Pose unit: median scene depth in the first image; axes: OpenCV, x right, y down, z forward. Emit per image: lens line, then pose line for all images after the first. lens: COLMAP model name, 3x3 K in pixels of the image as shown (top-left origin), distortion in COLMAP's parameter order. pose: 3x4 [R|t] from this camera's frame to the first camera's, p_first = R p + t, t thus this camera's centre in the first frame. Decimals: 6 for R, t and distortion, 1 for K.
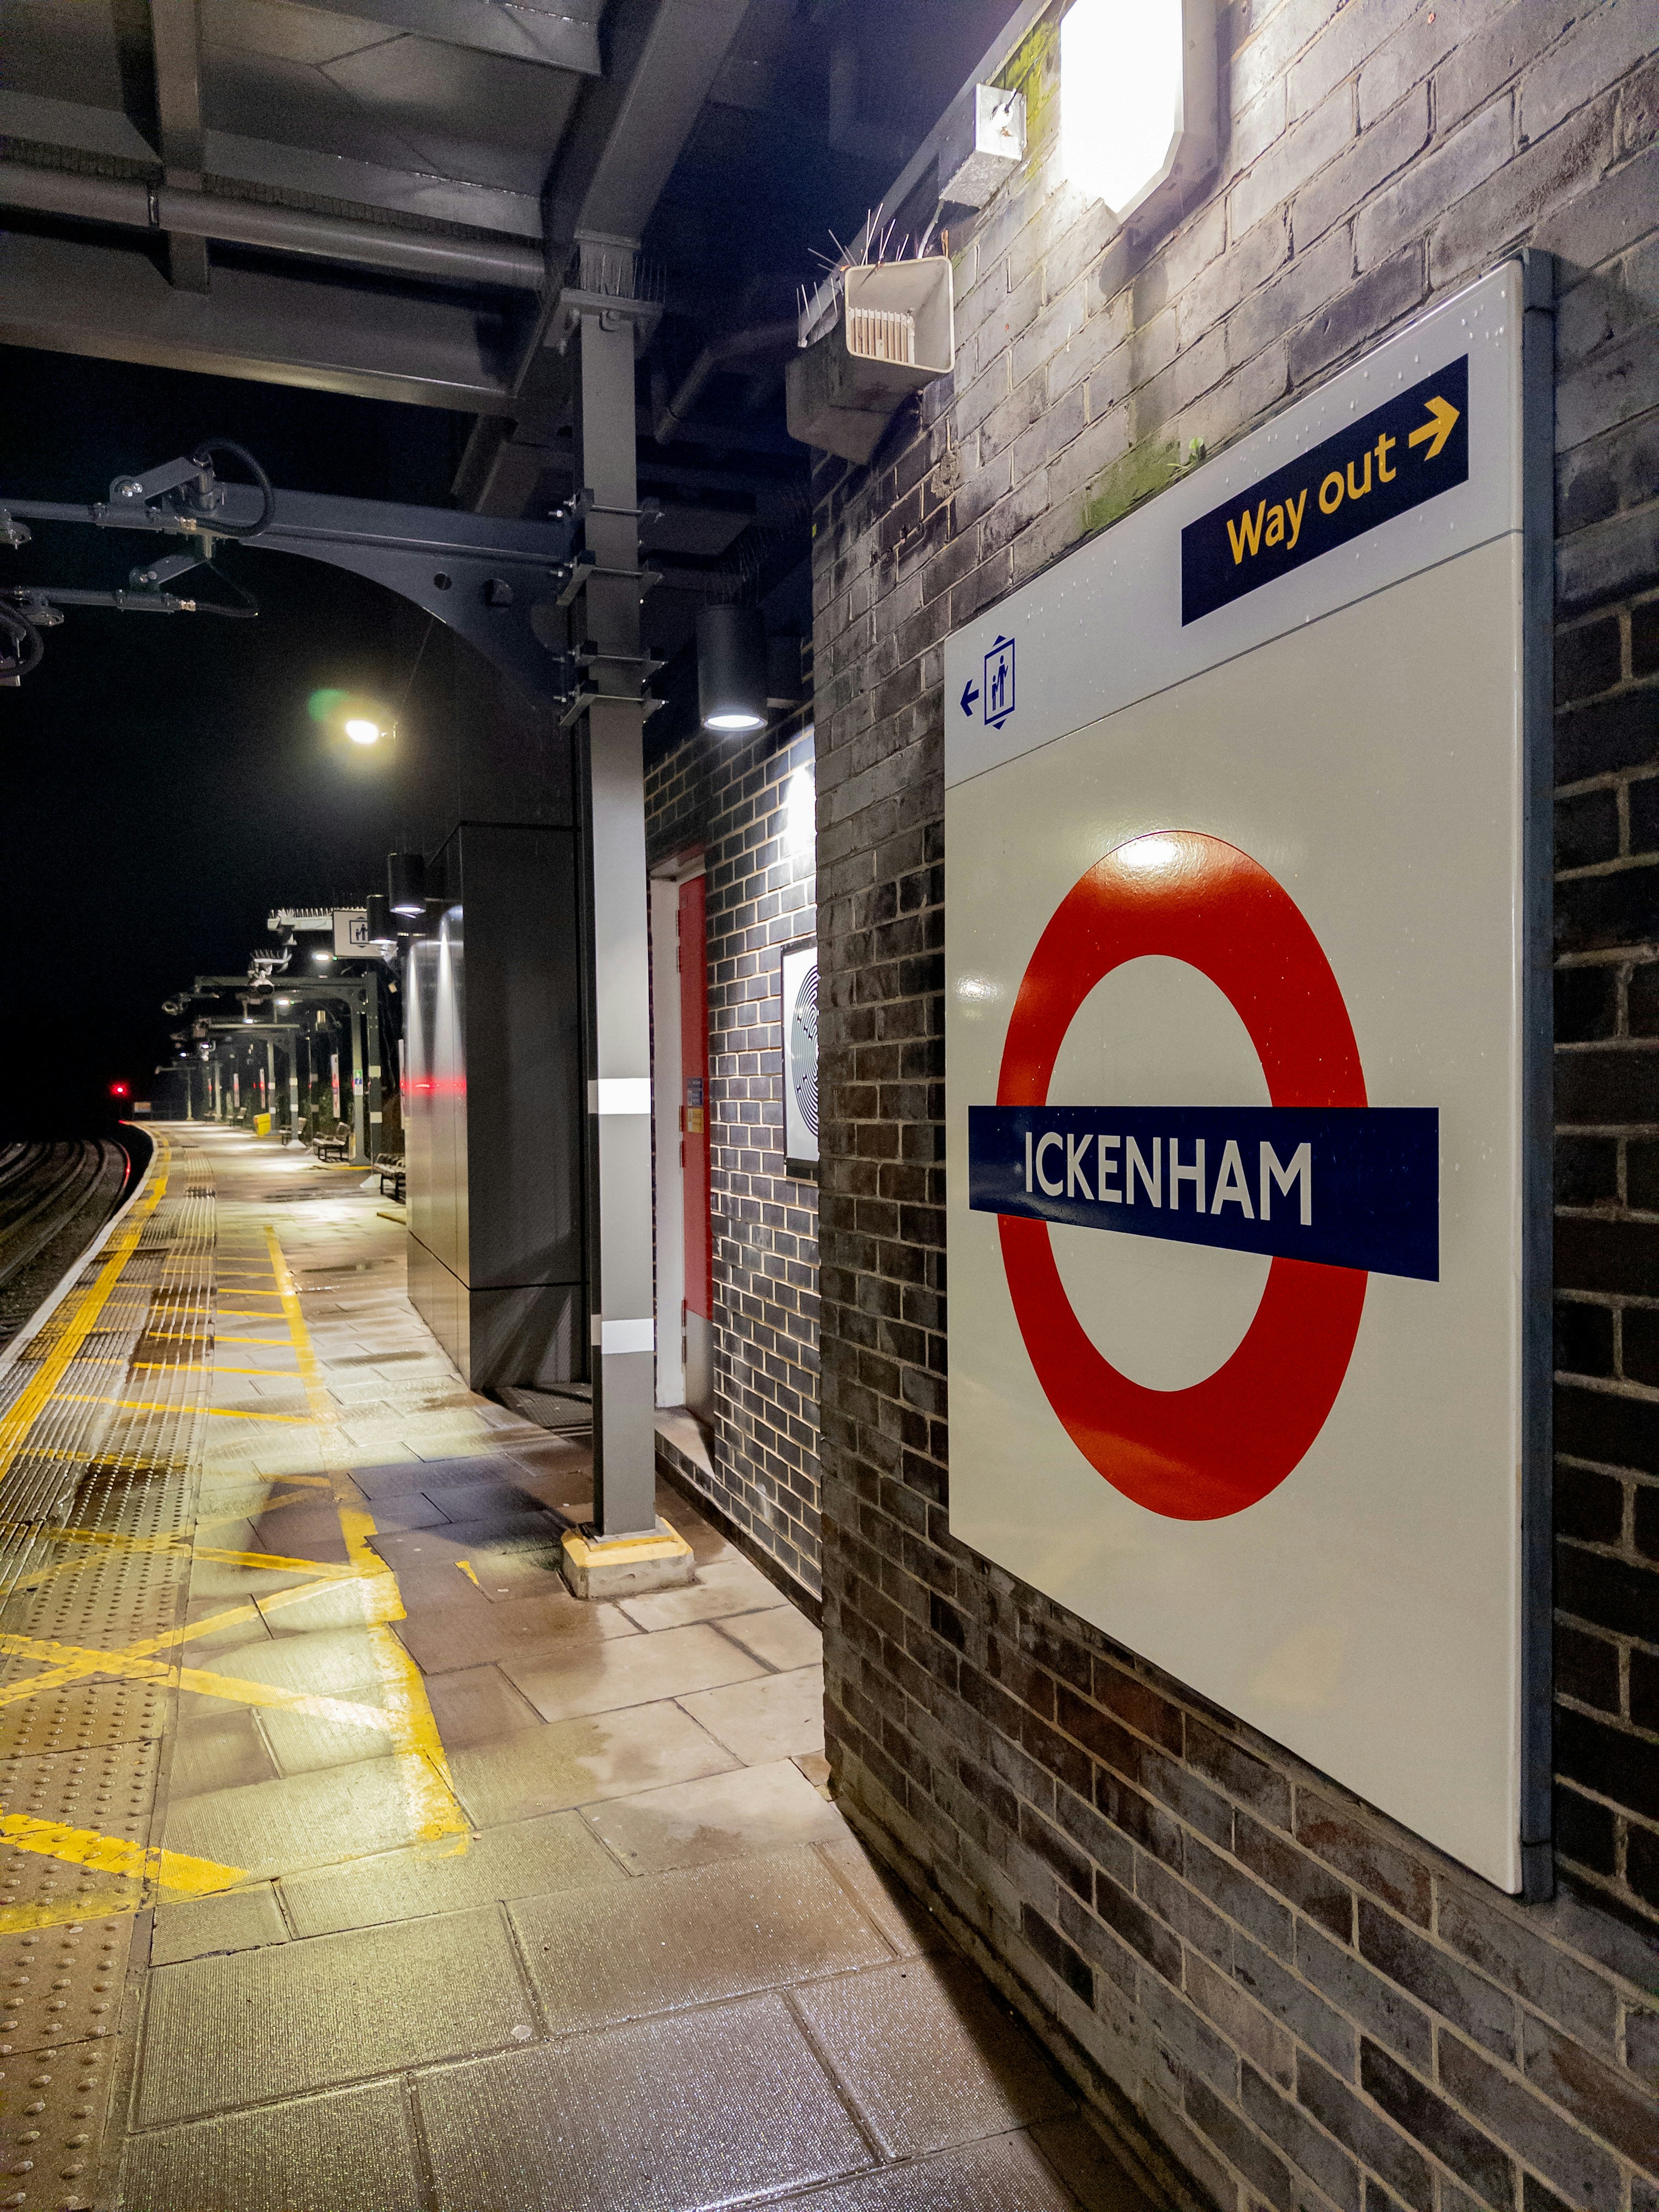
lens RADIAL K [[1546.9, 0, 818.6], [0, 1546.9, 1111.0], [0, 0, 1]] dist [0.054261, -0.078850]
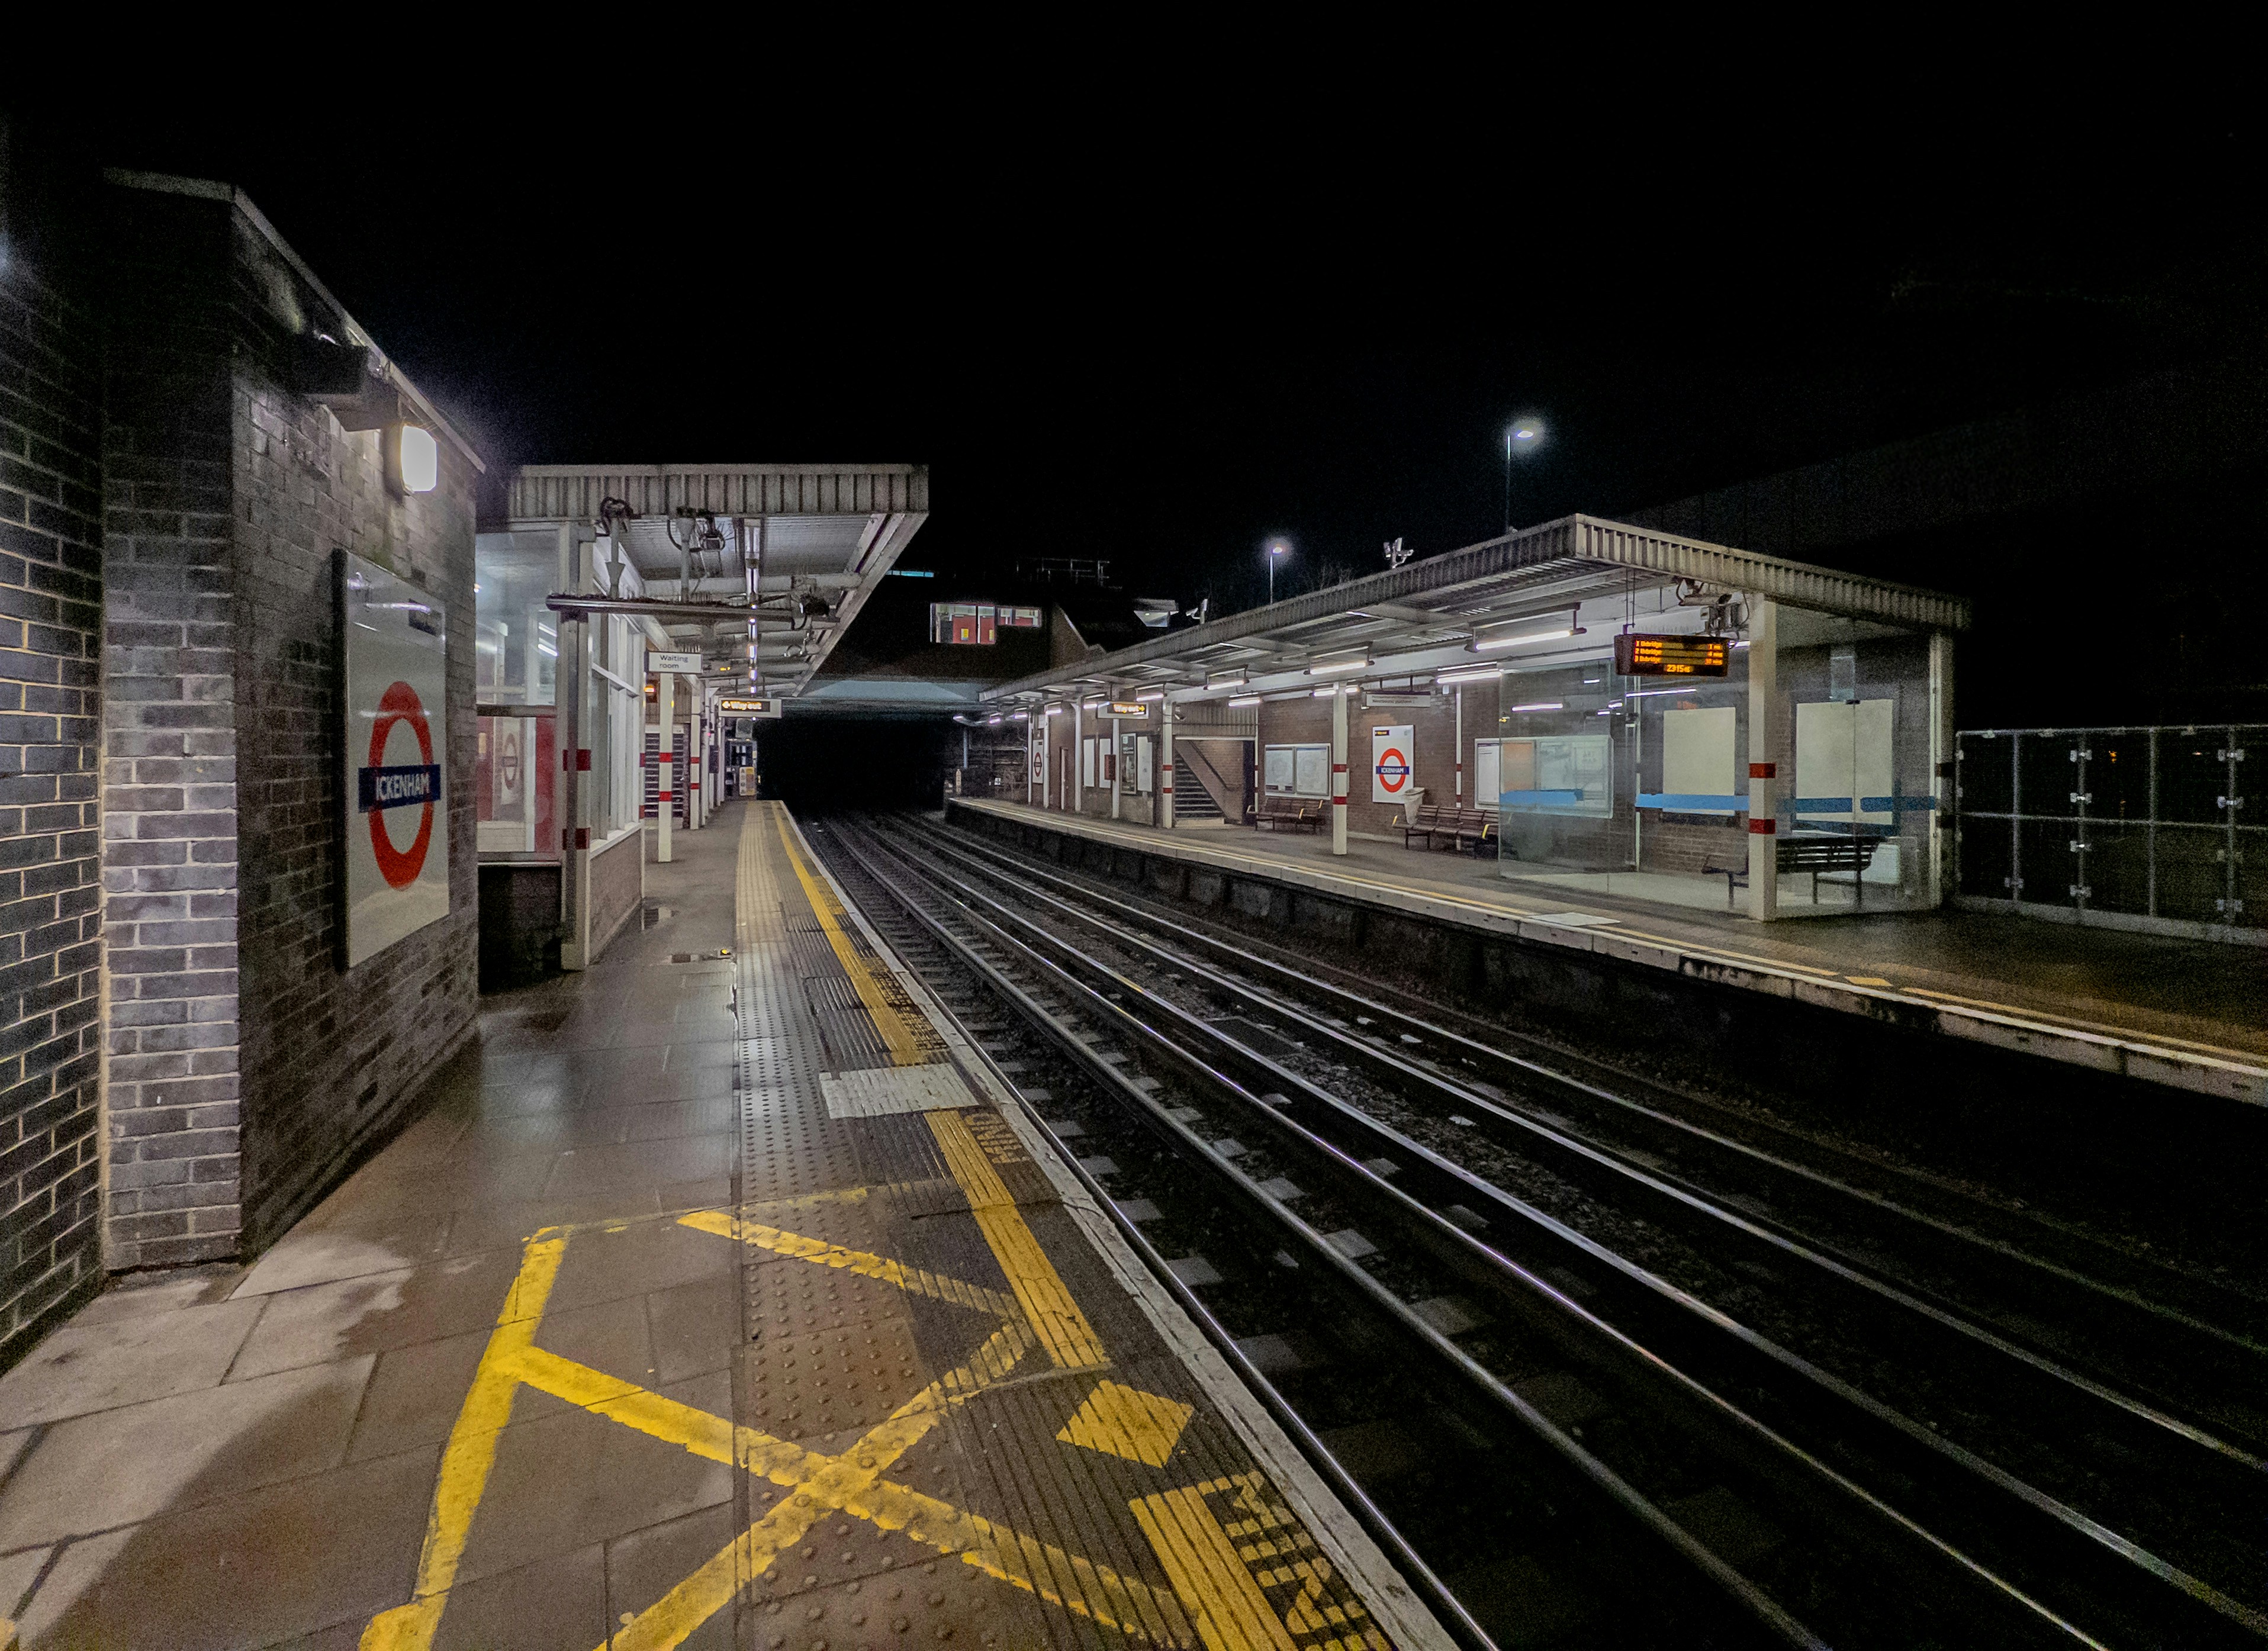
lens RADIAL K [[1024.9, 0, 1136.0], [0, 1024.9, 767.4], [0, 0, 1]] dist [0.000418, 0.000078]
pose [[-0.999614, 0.014134, -0.023919, -0.727361], [0.013571, 0.999630, 0.023555, -0.016843], [0.024243, 0.023222, -0.999436, 1.823068]]
